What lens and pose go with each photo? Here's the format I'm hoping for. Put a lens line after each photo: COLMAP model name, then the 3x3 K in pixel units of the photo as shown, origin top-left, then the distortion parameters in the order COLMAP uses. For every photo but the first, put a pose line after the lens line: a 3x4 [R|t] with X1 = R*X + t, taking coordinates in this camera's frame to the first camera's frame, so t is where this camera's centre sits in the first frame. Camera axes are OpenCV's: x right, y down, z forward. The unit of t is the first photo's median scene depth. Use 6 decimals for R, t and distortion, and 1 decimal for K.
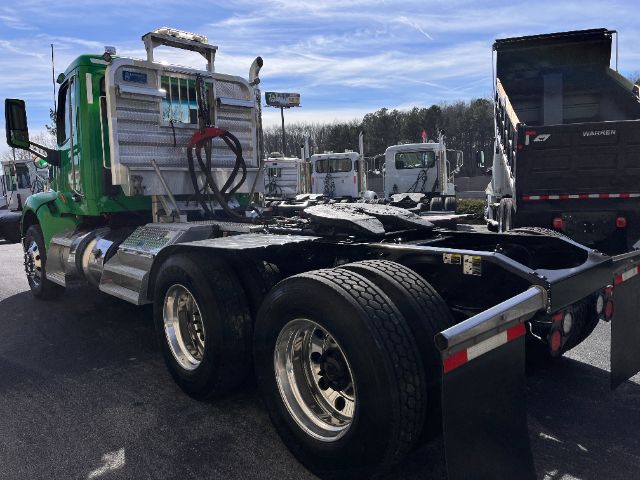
lens RADIAL K [[479.1, 0, 318.3], [0, 479.1, 236.7], [0, 0, 1]] dist [0.035481, -0.048430]
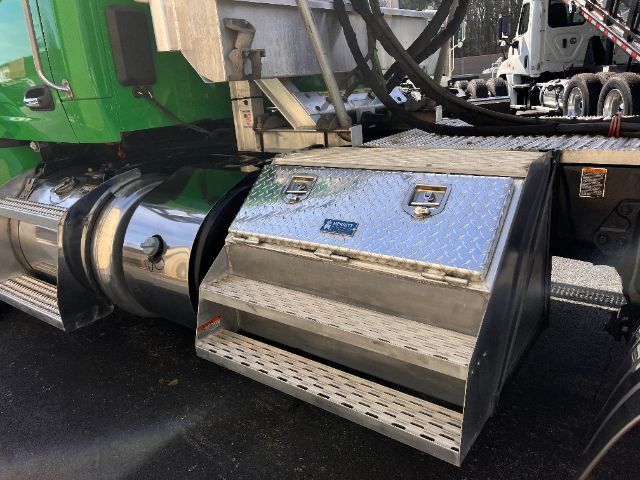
lens RADIAL K [[479.1, 0, 322.8], [0, 479.1, 242.2], [0, 0, 1]] dist [0.035481, -0.048430]
pose [[0.979893, -0.109831, 0.166571, -0.378479], [0.070622, 0.971733, 0.225274, -0.042363], [-0.186605, -0.208981, 0.959951, 0.598258]]
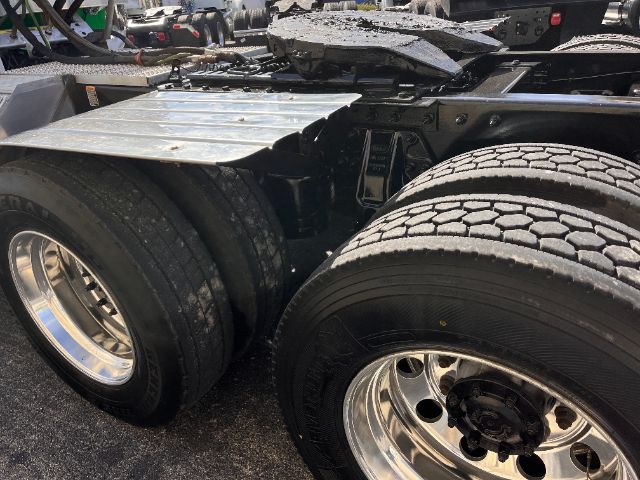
lens RADIAL K [[479.1, 0, 322.9], [0, 479.1, 238.5], [0, 0, 1]] dist [0.035481, -0.048430]
pose [[0.953712, -0.177944, 0.242426, -0.094824], [0.079719, 0.926901, 0.366741, -0.025469], [-0.289964, -0.330440, 0.898182, 0.339649]]
